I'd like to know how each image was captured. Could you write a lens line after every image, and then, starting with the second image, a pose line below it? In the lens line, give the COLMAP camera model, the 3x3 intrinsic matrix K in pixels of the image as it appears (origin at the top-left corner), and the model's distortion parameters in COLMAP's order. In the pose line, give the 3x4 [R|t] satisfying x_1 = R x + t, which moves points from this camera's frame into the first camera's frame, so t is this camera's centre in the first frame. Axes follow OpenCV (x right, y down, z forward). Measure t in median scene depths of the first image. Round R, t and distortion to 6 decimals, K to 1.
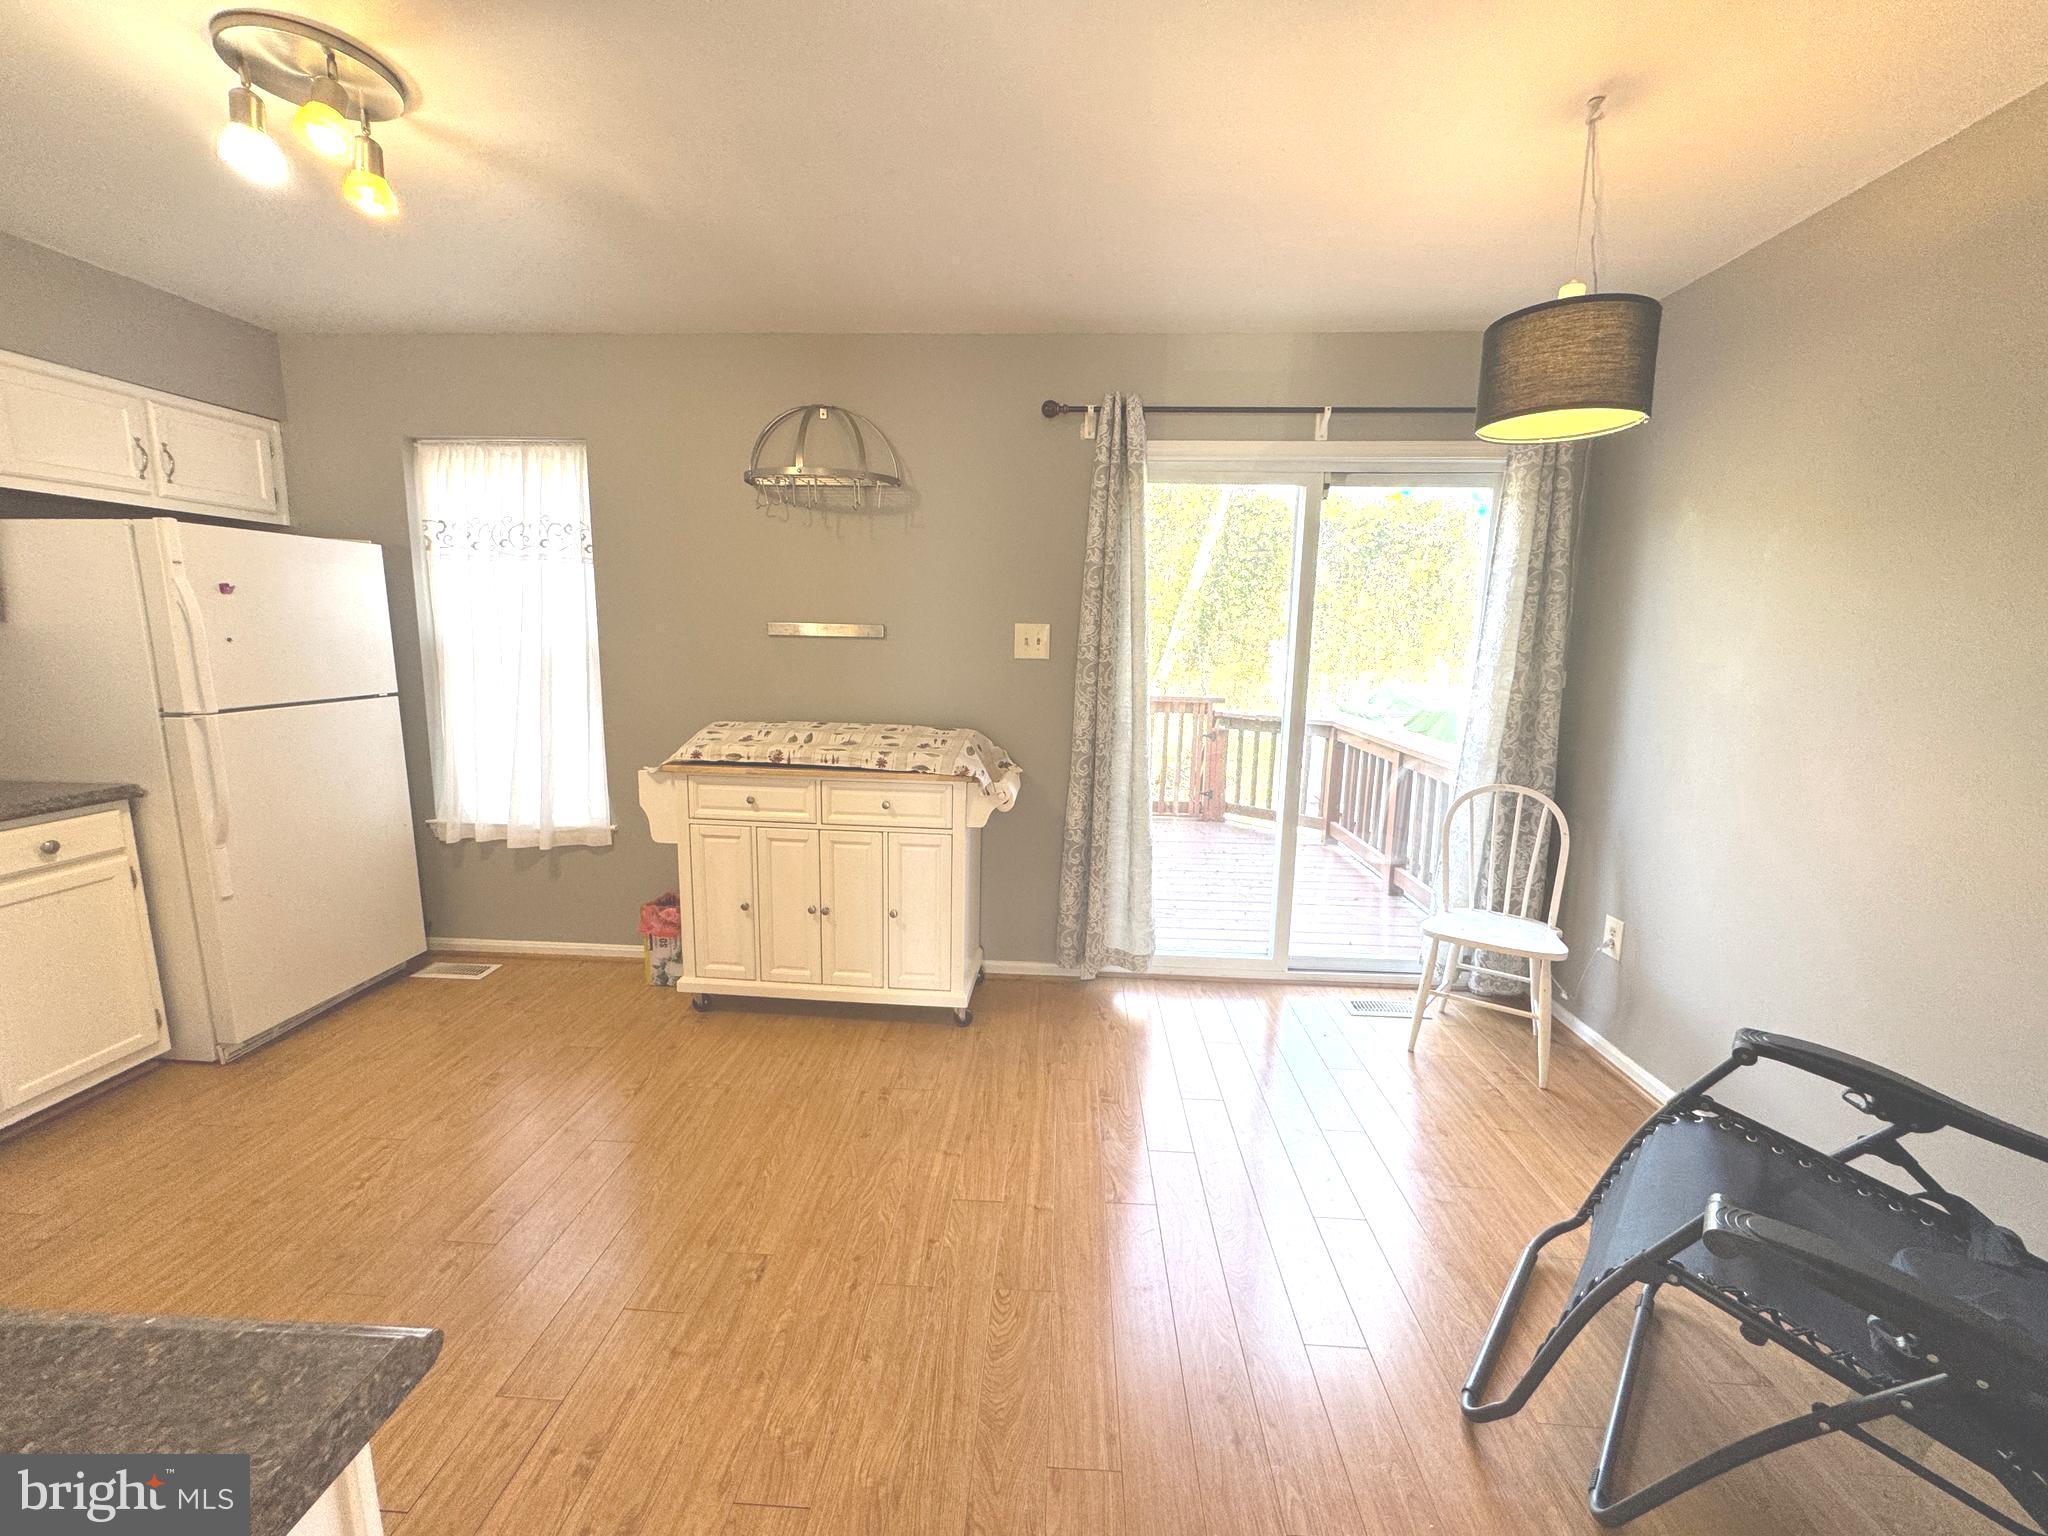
lens RADIAL K [[821.1, 0, 1023.8], [0, 821.1, 765.5], [0, 0, 1]] dist [-0.003125, 0.000202]
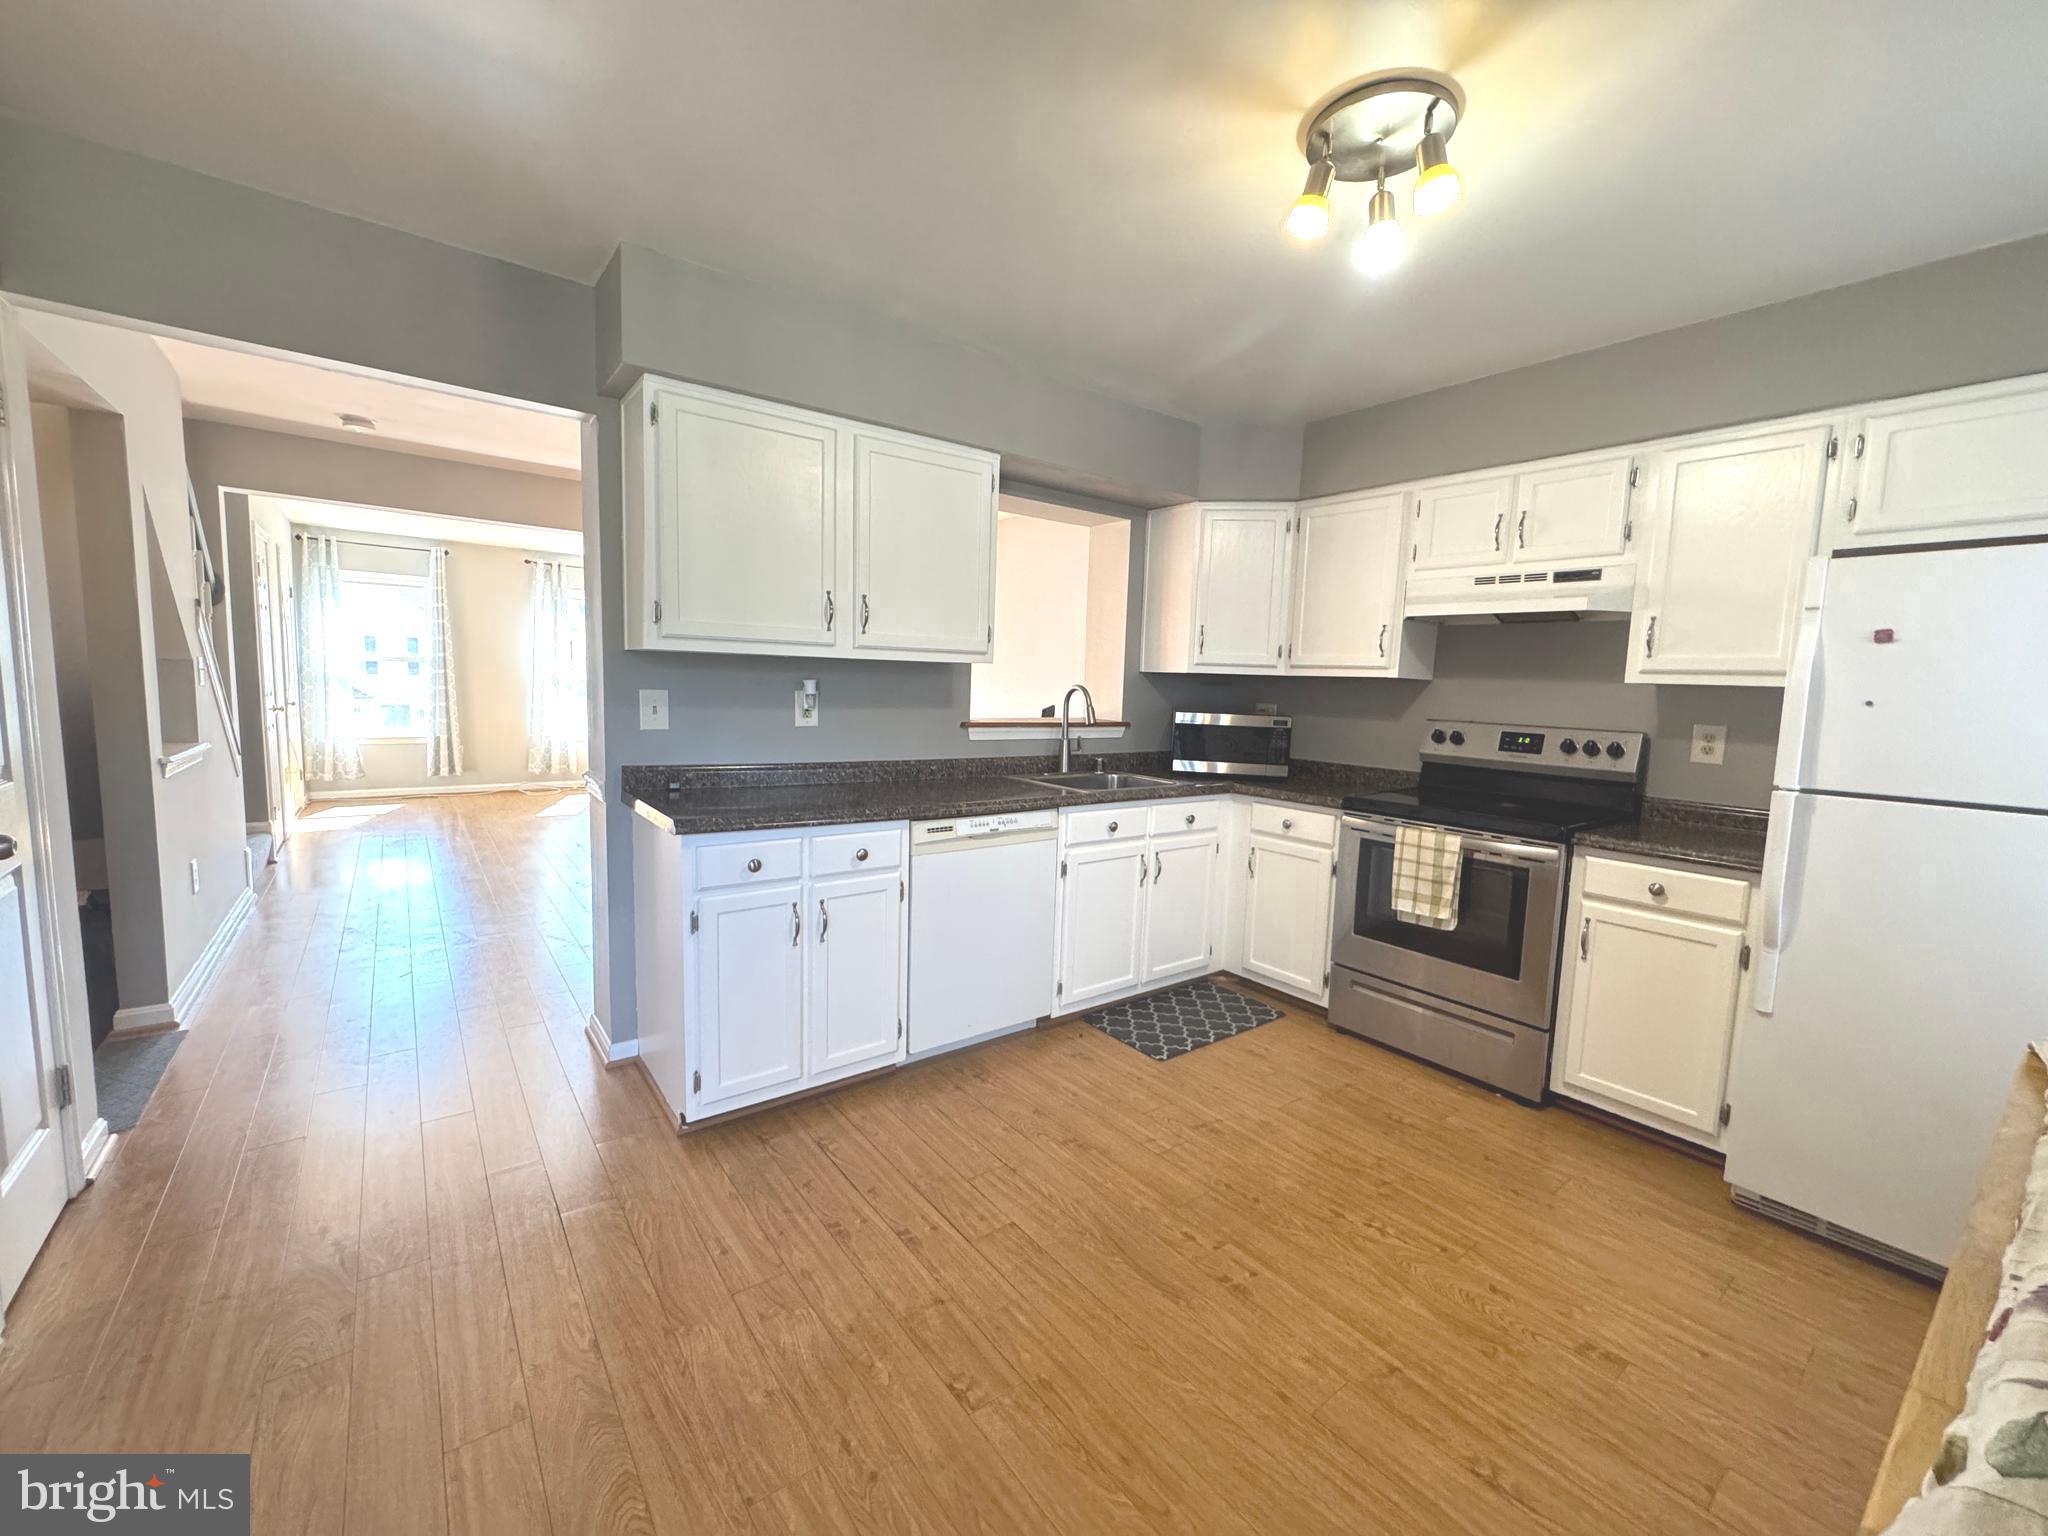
lens RADIAL K [[821.1, 0, 1023.7], [0, 821.1, 766.0], [0, 0, 1]] dist [-0.003125, 0.000202]
pose [[-0.757918, 0.026652, -0.651805, 0.102056], [-0.150618, 0.965019, 0.214598, -0.125442], [0.634724, 0.260821, -0.727391, 0.943507]]
